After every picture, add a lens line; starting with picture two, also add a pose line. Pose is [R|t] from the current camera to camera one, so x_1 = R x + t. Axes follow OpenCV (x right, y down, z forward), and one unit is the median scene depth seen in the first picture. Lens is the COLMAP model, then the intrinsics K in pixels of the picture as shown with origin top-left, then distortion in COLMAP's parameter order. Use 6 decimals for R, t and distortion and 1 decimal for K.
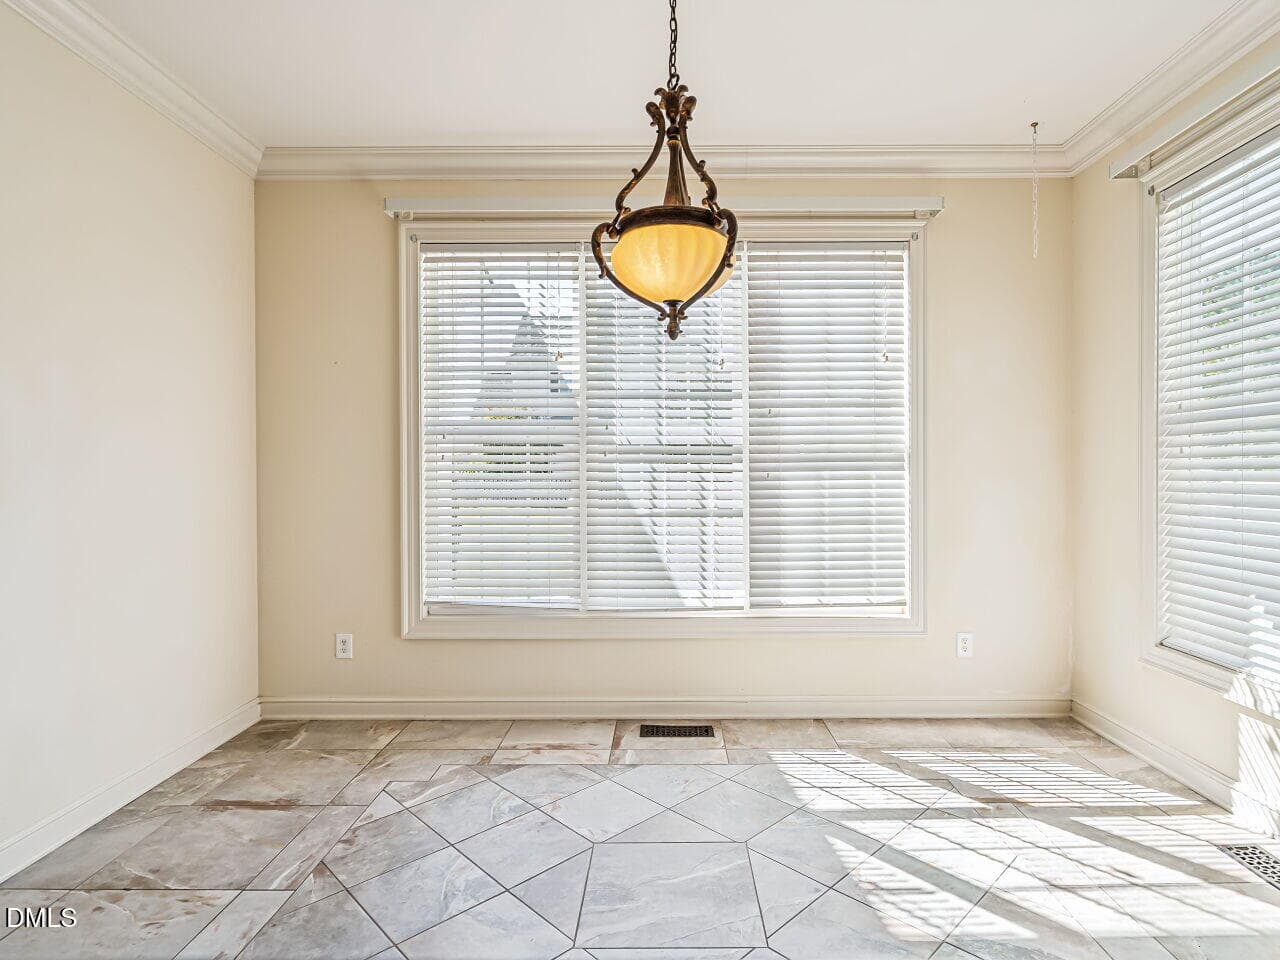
lens RADIAL K [[711.1, 0, 652.2], [0, 711.1, 478.3], [0, 0, 1]] dist [0.002128, 0.000707]
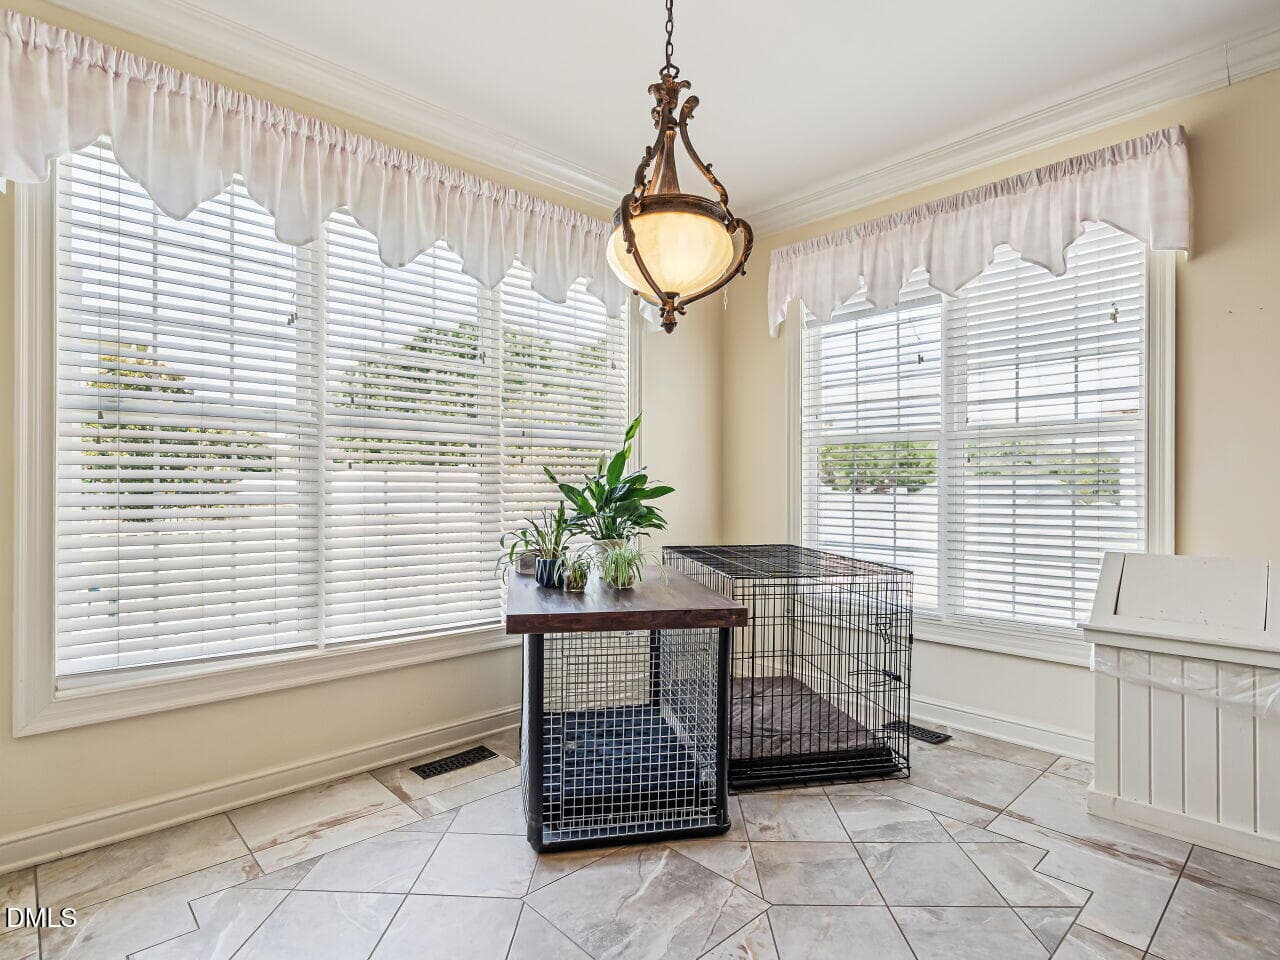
lens RADIAL K [[697.7, 0, 635.3], [0, 697.7, 484.0], [0, 0, 1]] dist [-0.002323, 0.002209]
pose [[0.716887, 0.006025, 0.697163, -0.672631], [-0.001435, 0.999973, -0.007167, 0.019356], [-0.697188, 0.004137, 0.716877, 0.345179]]
